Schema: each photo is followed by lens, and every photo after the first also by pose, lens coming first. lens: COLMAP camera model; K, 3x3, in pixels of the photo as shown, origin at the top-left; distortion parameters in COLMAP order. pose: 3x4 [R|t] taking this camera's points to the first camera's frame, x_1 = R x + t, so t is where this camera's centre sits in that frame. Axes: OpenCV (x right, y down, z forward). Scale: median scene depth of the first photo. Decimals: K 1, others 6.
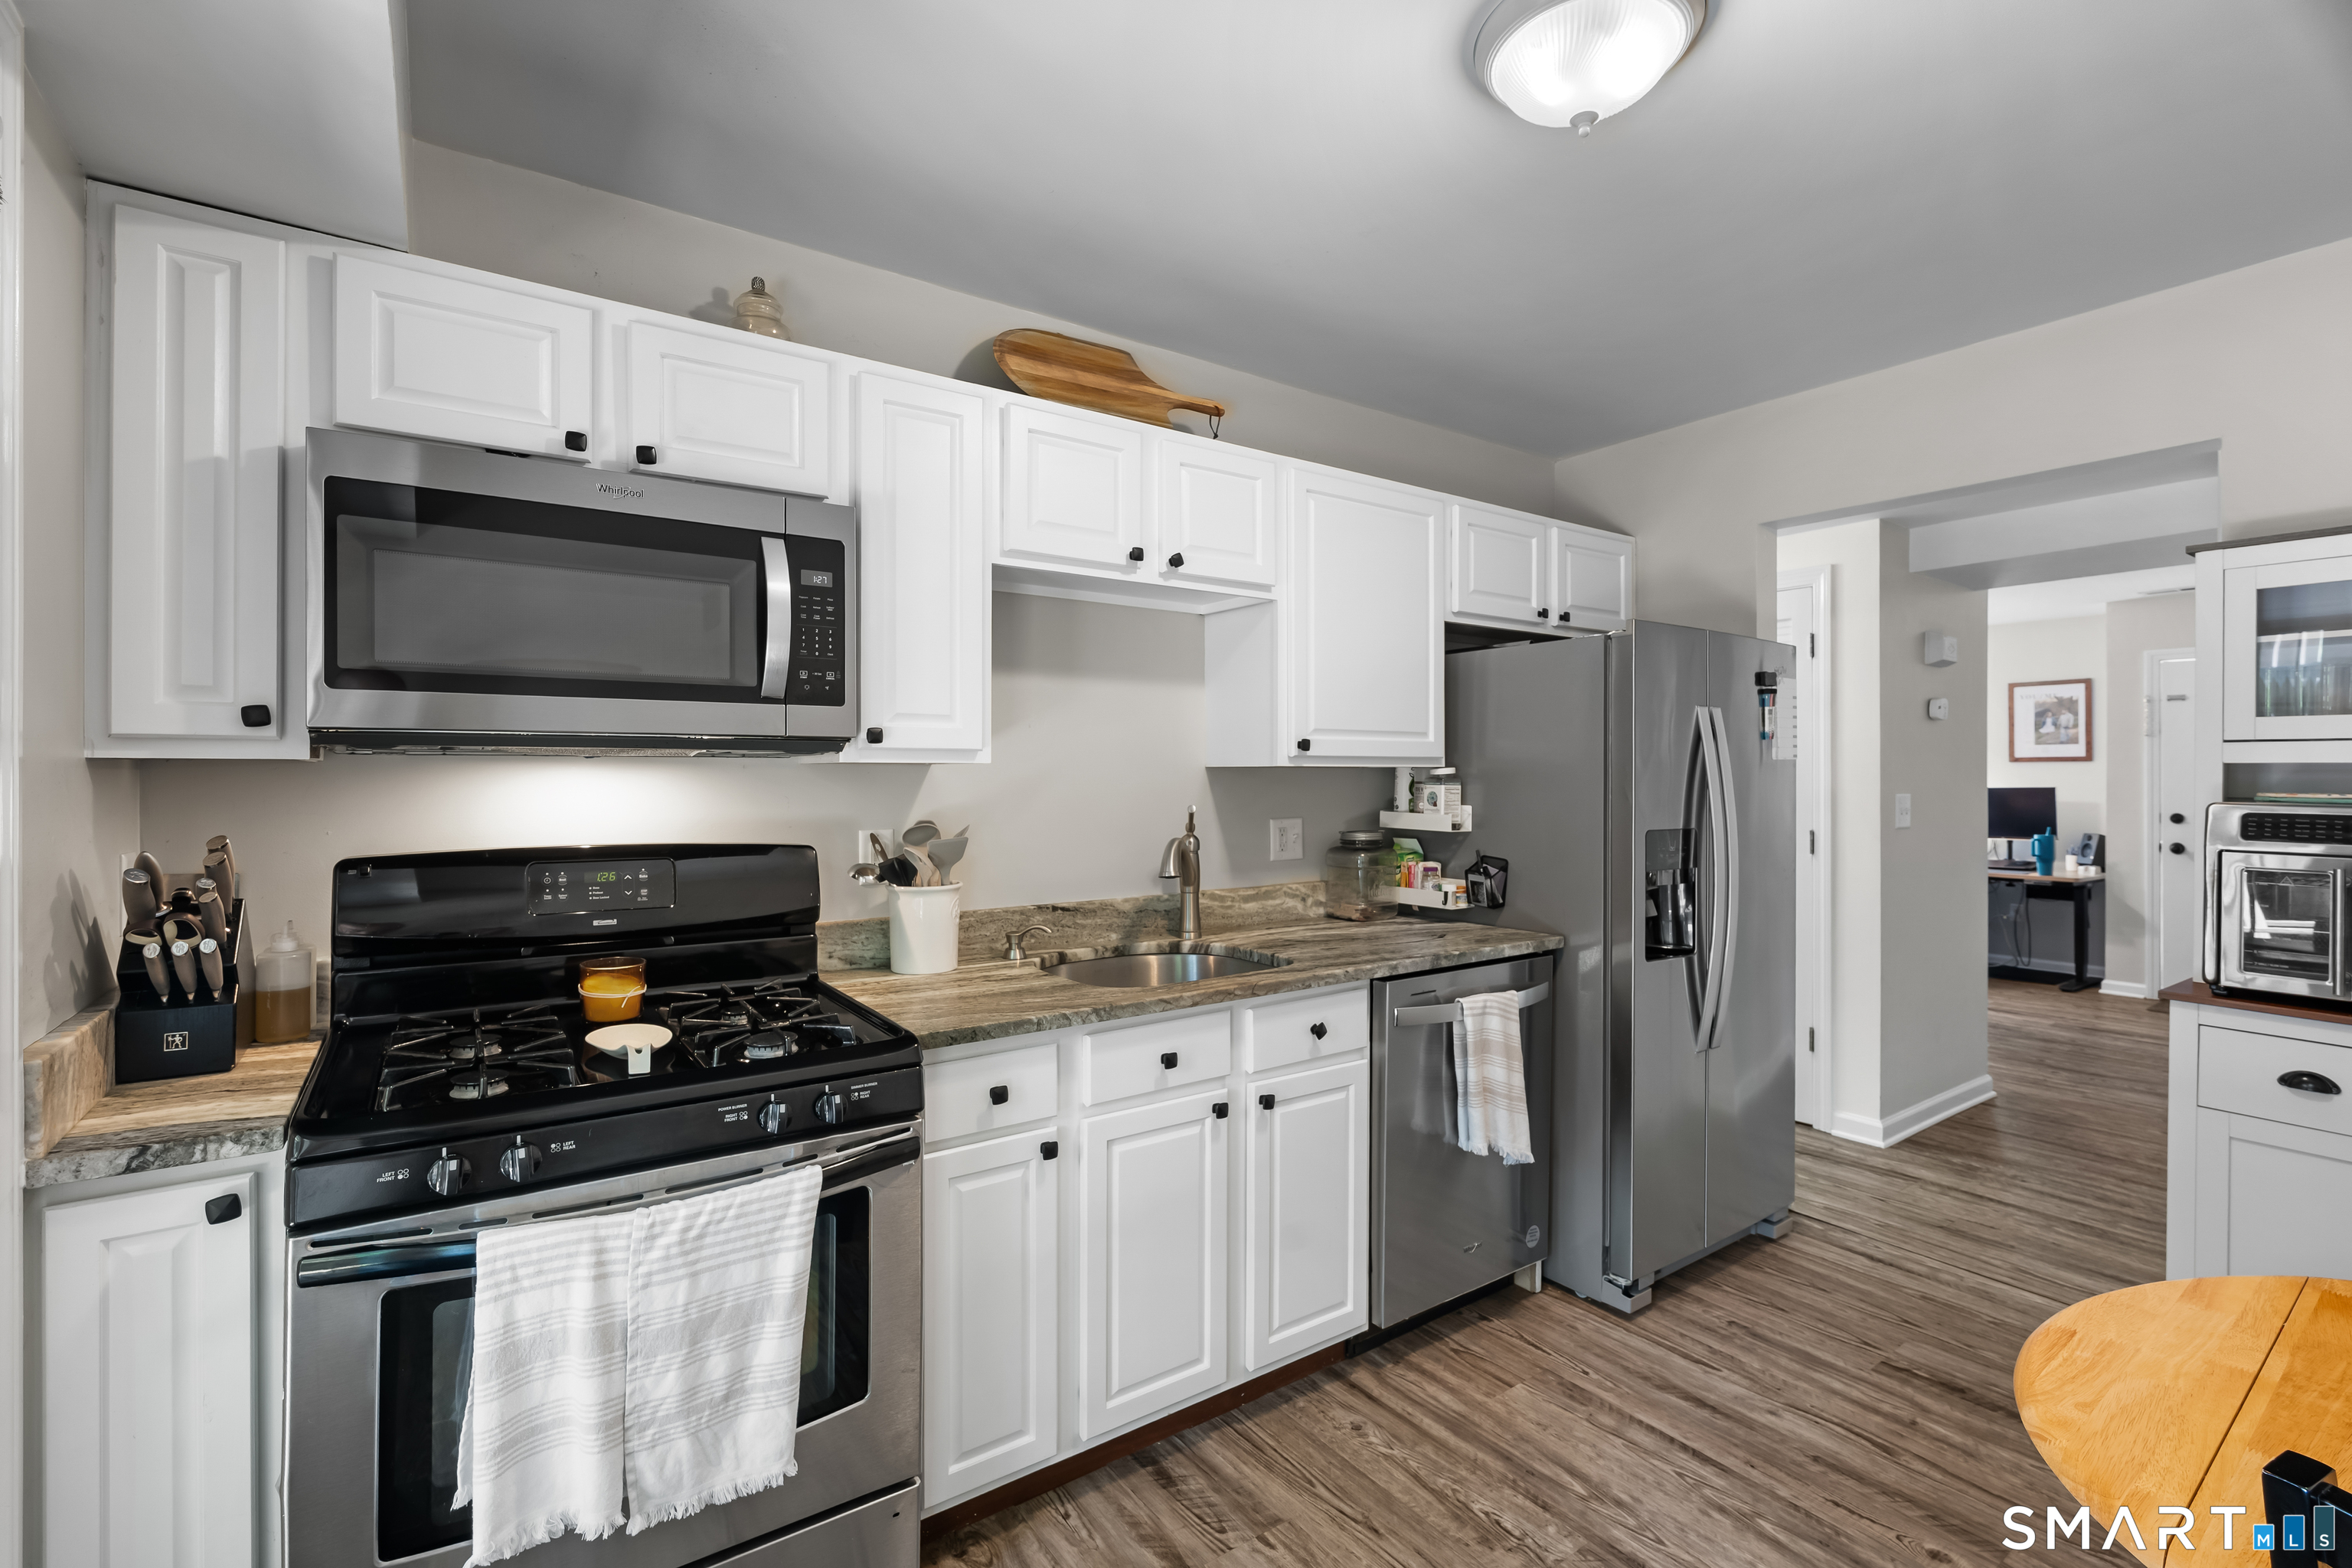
lens RADIAL K [[1040.3, 0, 1167.8], [0, 1040.3, 780.4], [0, 0, 1]] dist [-0.004759, -0.000210]
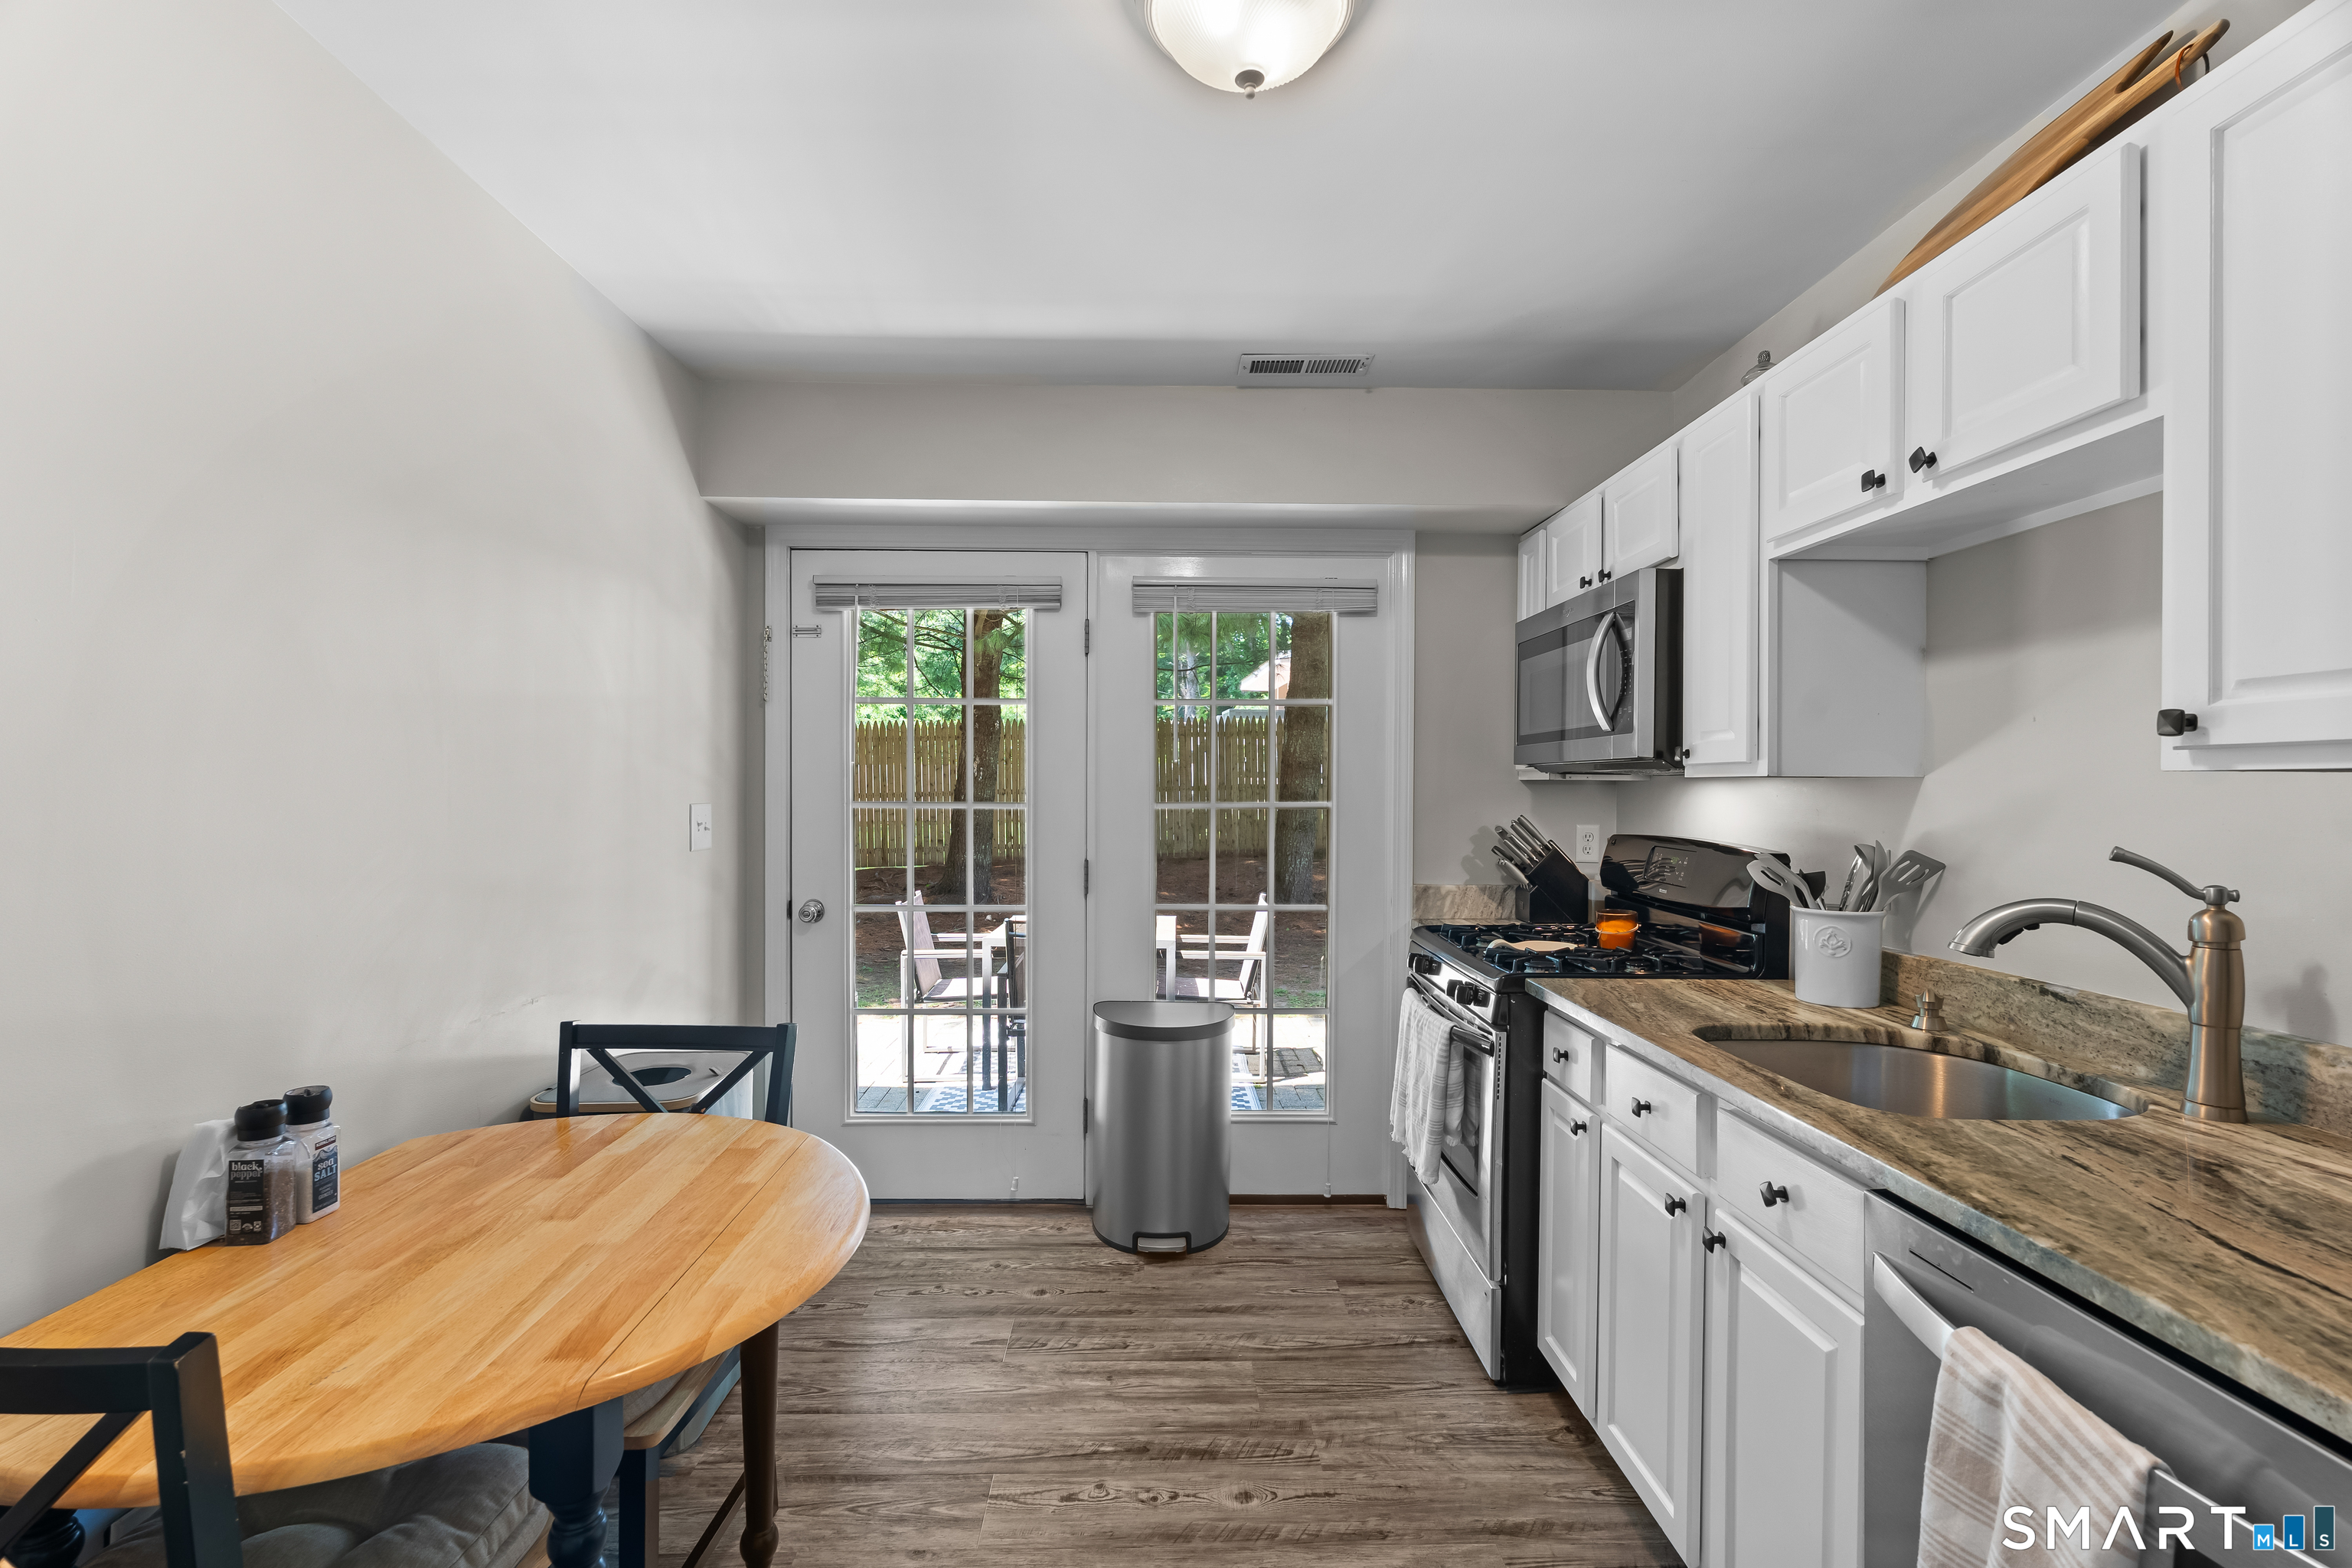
lens RADIAL K [[1034.9, 0, 1176.7], [0, 1034.9, 798.6], [0, 0, 1]] dist [0.000480, 0.000465]
pose [[-0.551537, 0.006377, -0.834126, 0.869457], [-0.012012, 0.999806, 0.015587, -0.004000], [0.834064, 0.018617, -0.551354, 1.045795]]
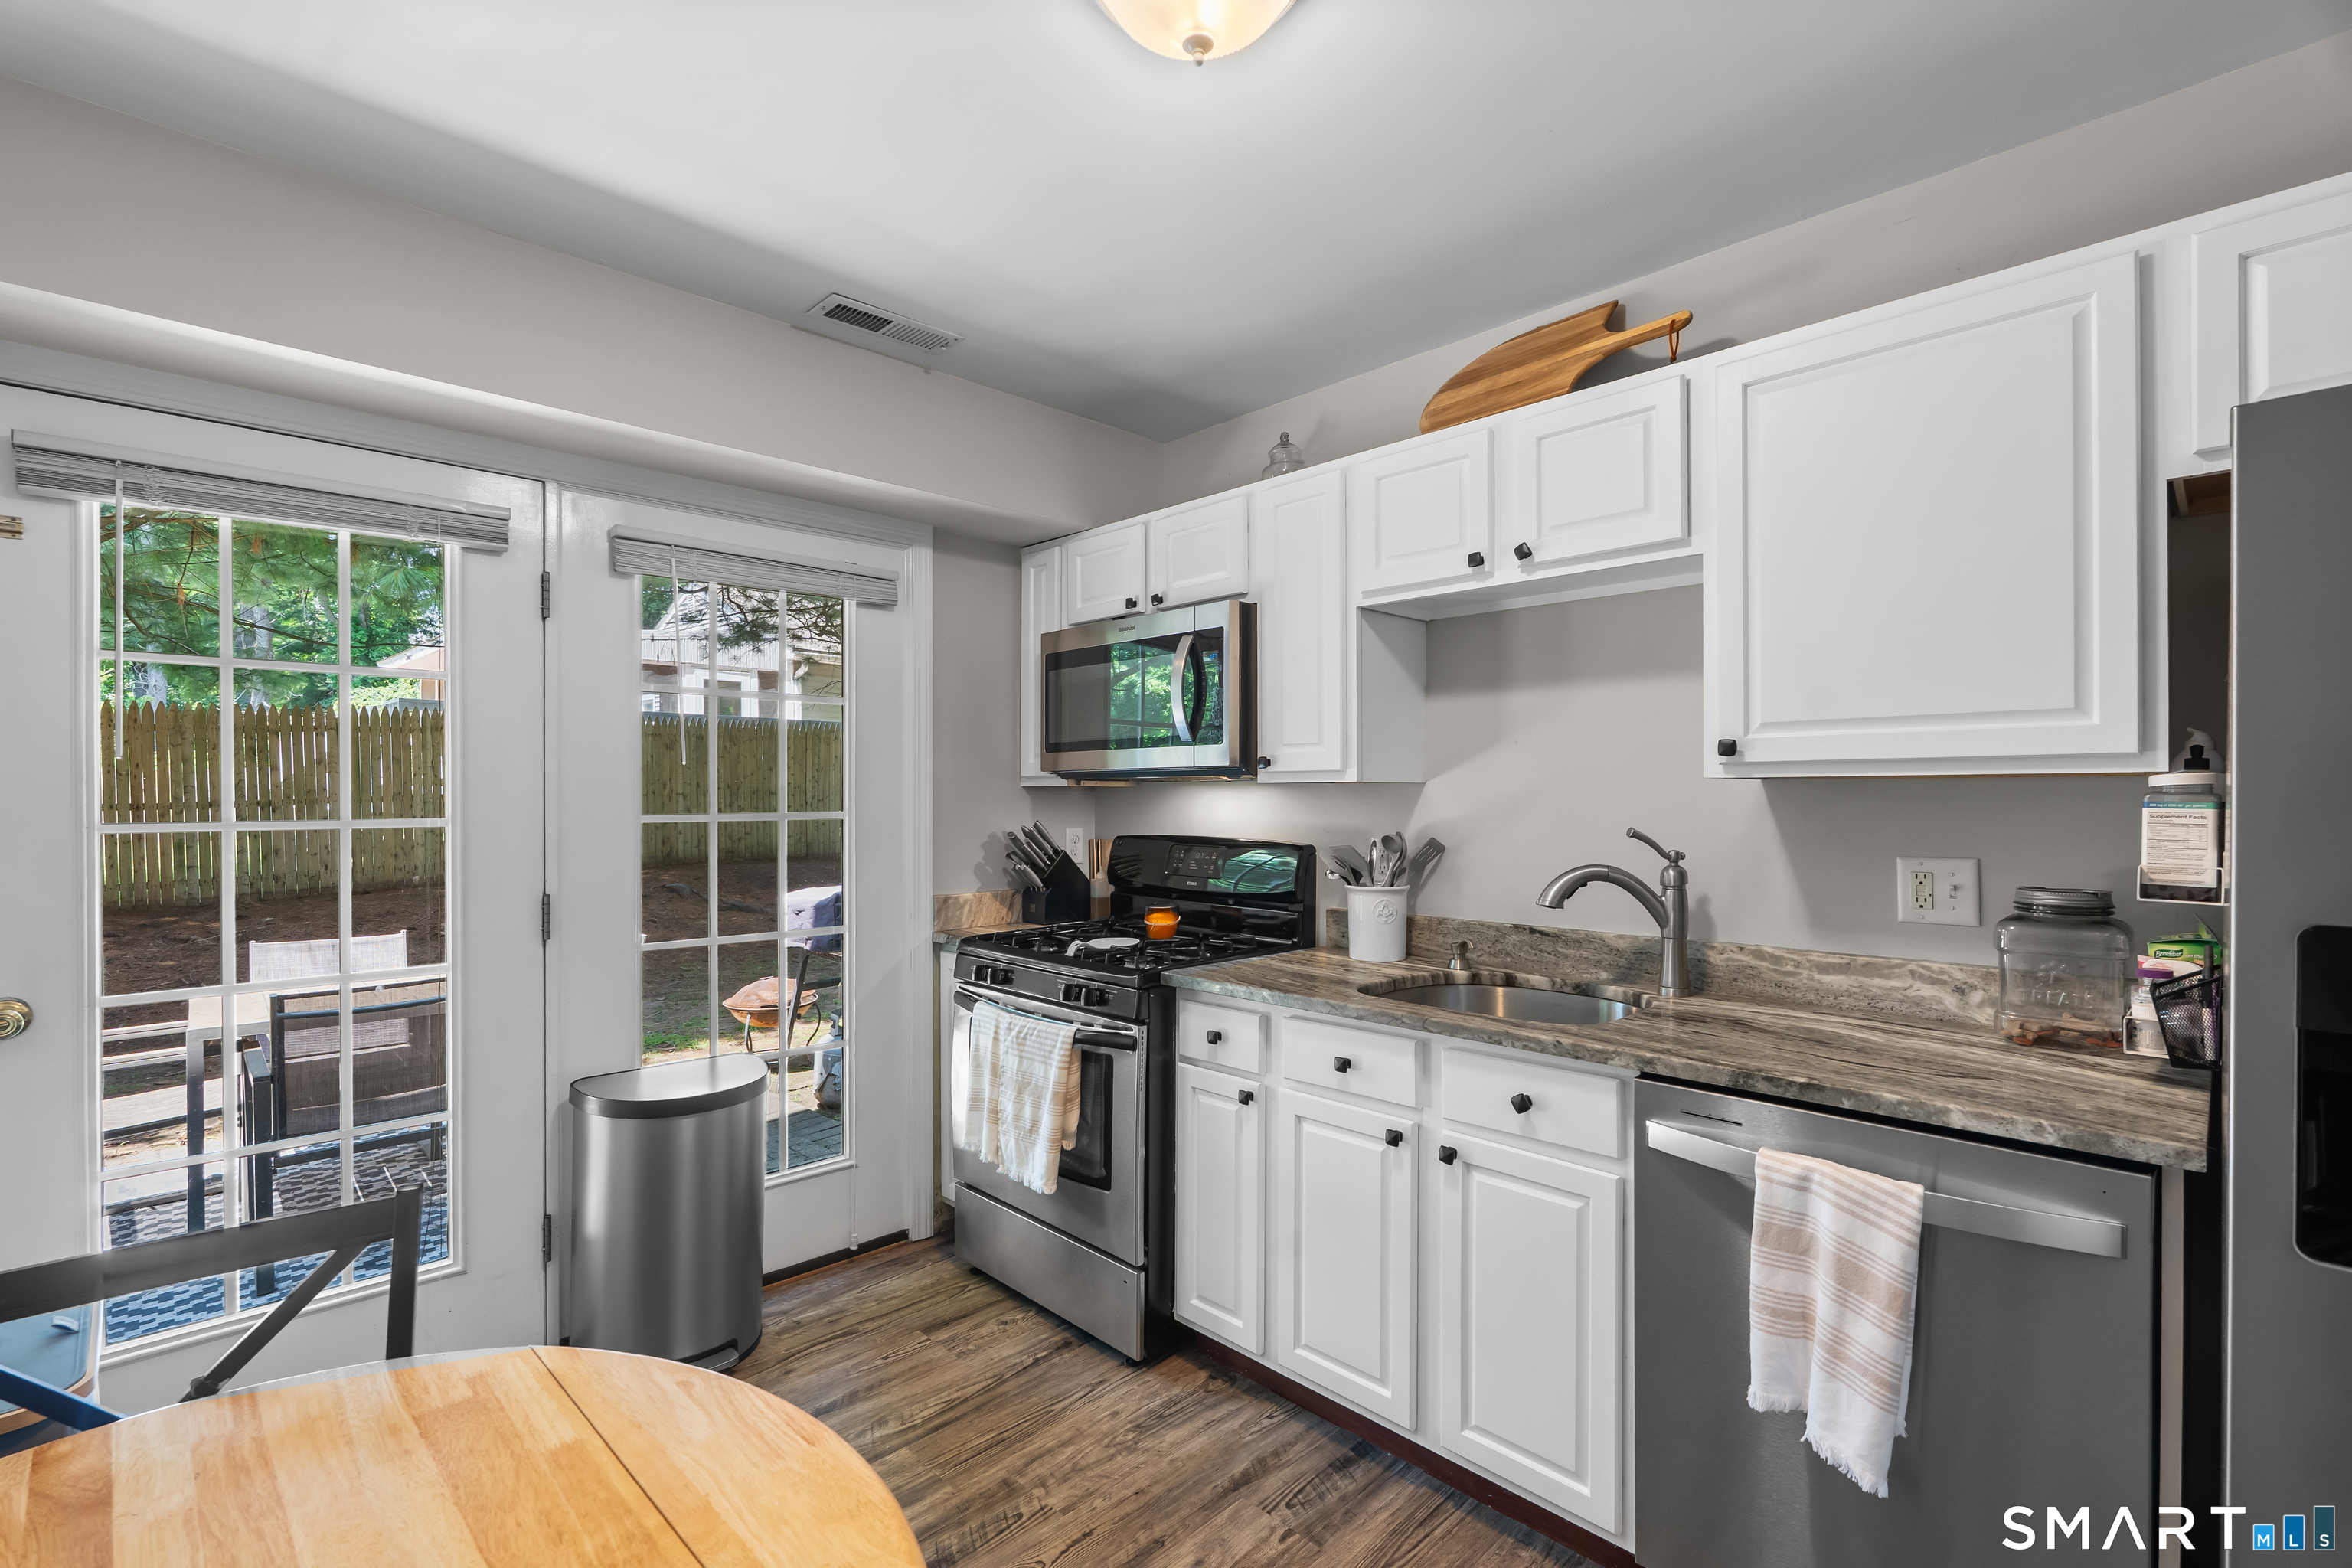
lens RADIAL K [[1042.2, 0, 1173.5], [0, 1042.2, 803.2], [0, 0, 1]] dist [-0.003029, -0.000959]
pose [[0.165336, 0.005280, -0.986223, 0.908994], [-0.004566, 0.999979, 0.004588, 0.002946], [0.986227, 0.003744, 0.165357, 0.597755]]
